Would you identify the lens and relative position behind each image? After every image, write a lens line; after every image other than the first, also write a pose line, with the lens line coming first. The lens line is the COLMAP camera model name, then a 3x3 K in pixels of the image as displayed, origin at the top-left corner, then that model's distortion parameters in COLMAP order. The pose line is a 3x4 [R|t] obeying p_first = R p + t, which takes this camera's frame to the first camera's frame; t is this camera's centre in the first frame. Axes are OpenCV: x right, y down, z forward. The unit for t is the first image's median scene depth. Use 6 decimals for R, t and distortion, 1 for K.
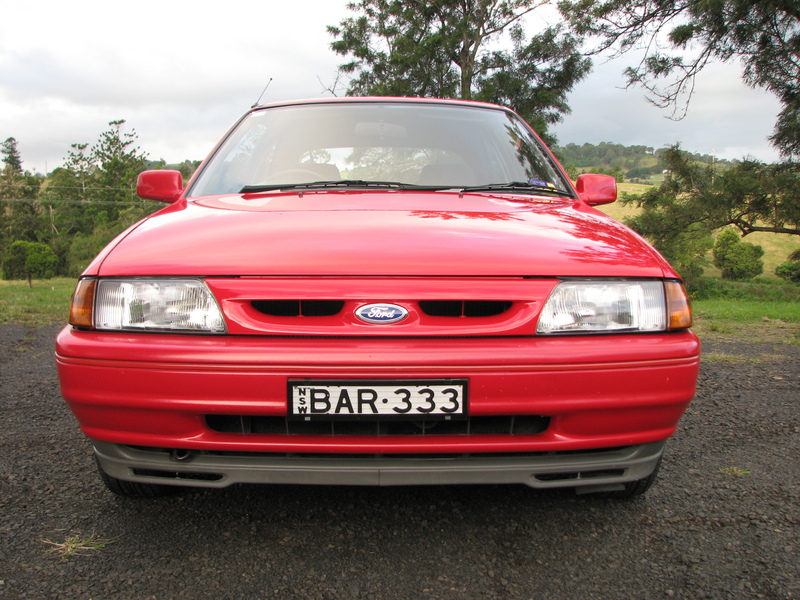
lens RADIAL K [[870.0, 0, 400.0], [0, 870.0, 300.0], [0, 0, 1]] dist [-0.112498, 0.008217]
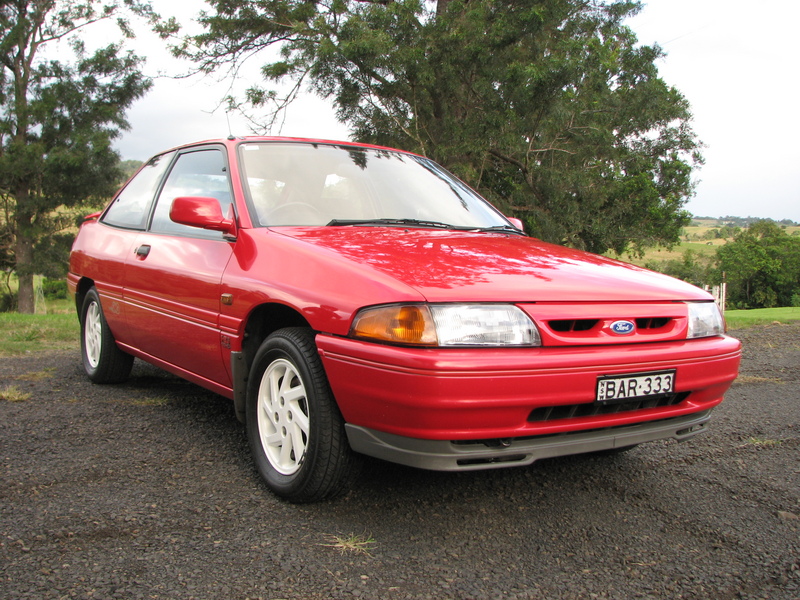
lens RADIAL K [[870.0, 0, 400.0], [0, 870.0, 300.0], [0, 0, 1]] dist [-0.112498, 0.008217]
pose [[0.835043, -0.010141, 0.550091, -0.732580], [0.019766, 0.999738, -0.011574, -0.013429], [-0.549830, 0.020538, 0.835024, 0.005077]]
